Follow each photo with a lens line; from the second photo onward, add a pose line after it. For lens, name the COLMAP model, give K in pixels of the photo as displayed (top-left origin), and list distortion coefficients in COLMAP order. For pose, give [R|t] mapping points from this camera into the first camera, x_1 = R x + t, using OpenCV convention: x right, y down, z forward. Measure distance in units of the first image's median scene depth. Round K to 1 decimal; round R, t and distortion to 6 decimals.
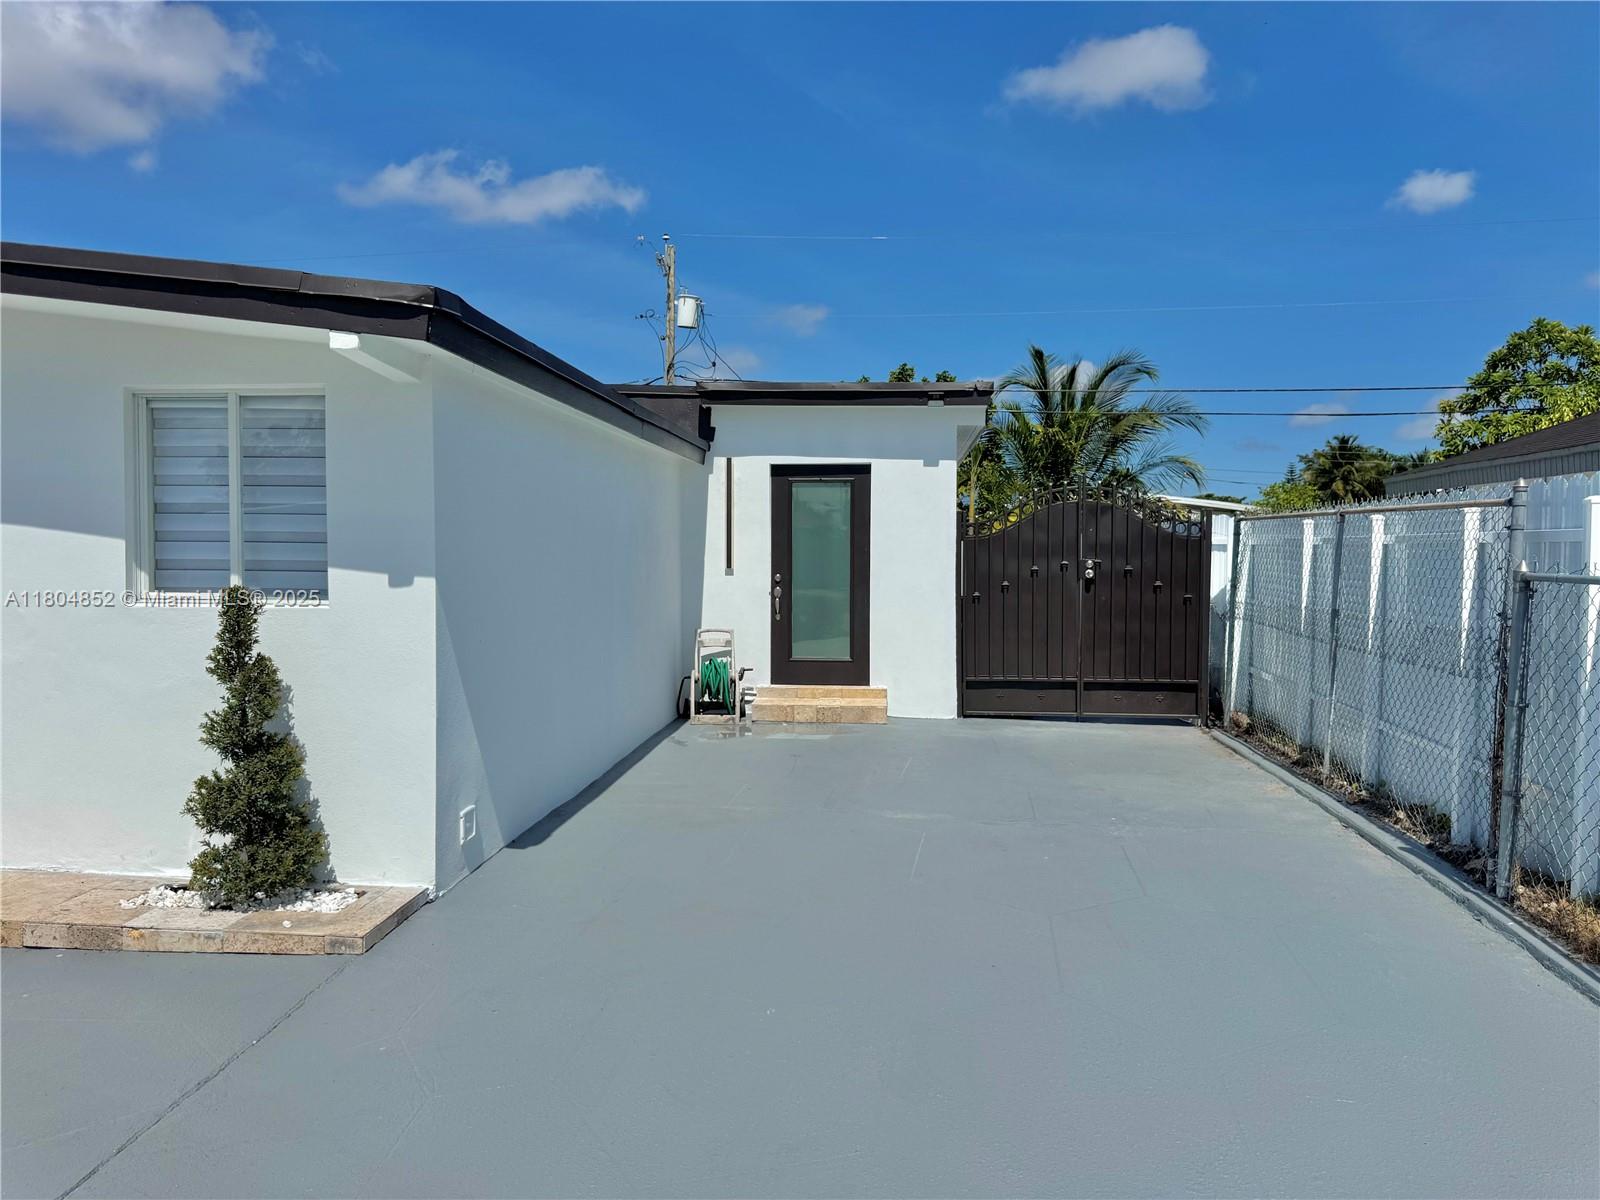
lens RADIAL K [[1116.5, 0, 789.1], [0, 1116.5, 600.6], [0, 0, 1]] dist [0.026278, -0.033879]
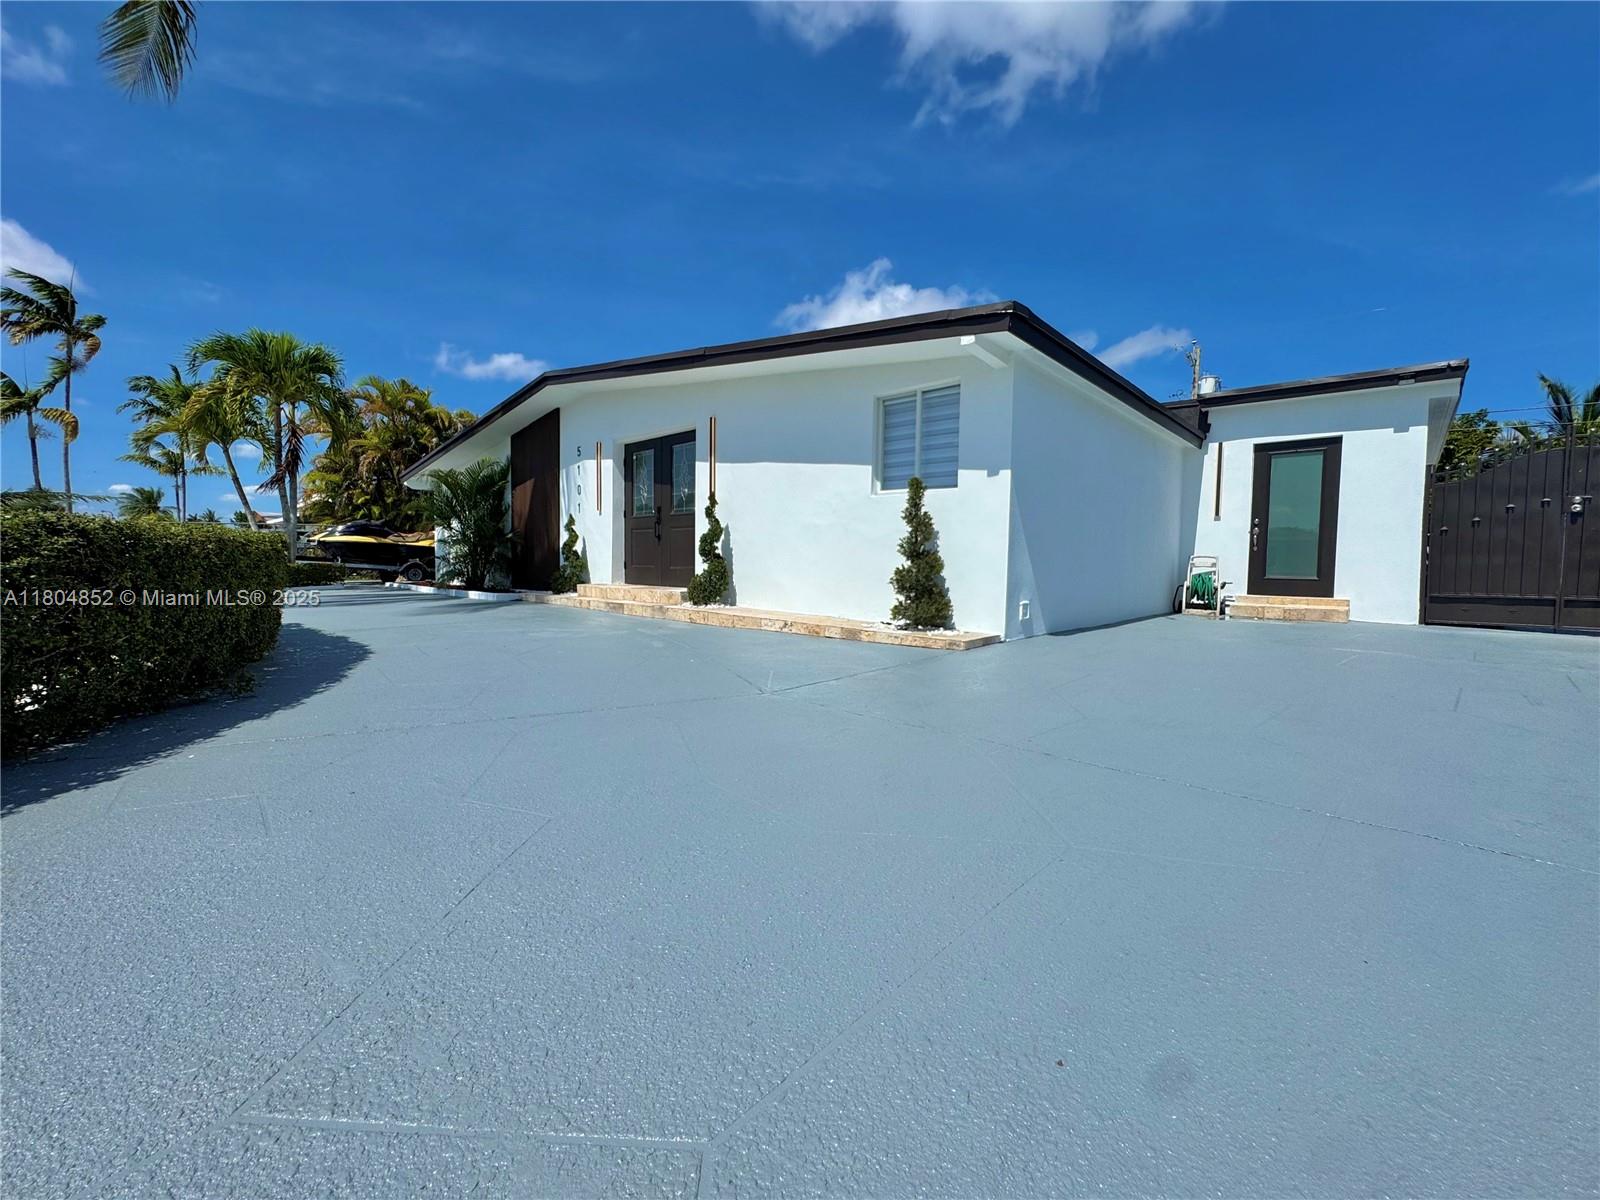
lens RADIAL K [[639.9, 0, 801.5], [0, 639.9, 590.8], [0, 0, 1]] dist [-0.001222, -0.000713]
pose [[0.792125, 0.040022, -0.609045, 0.058834], [-0.041873, 0.999060, 0.011190, 0.158537], [0.608921, 0.016639, 0.793057, -0.056695]]
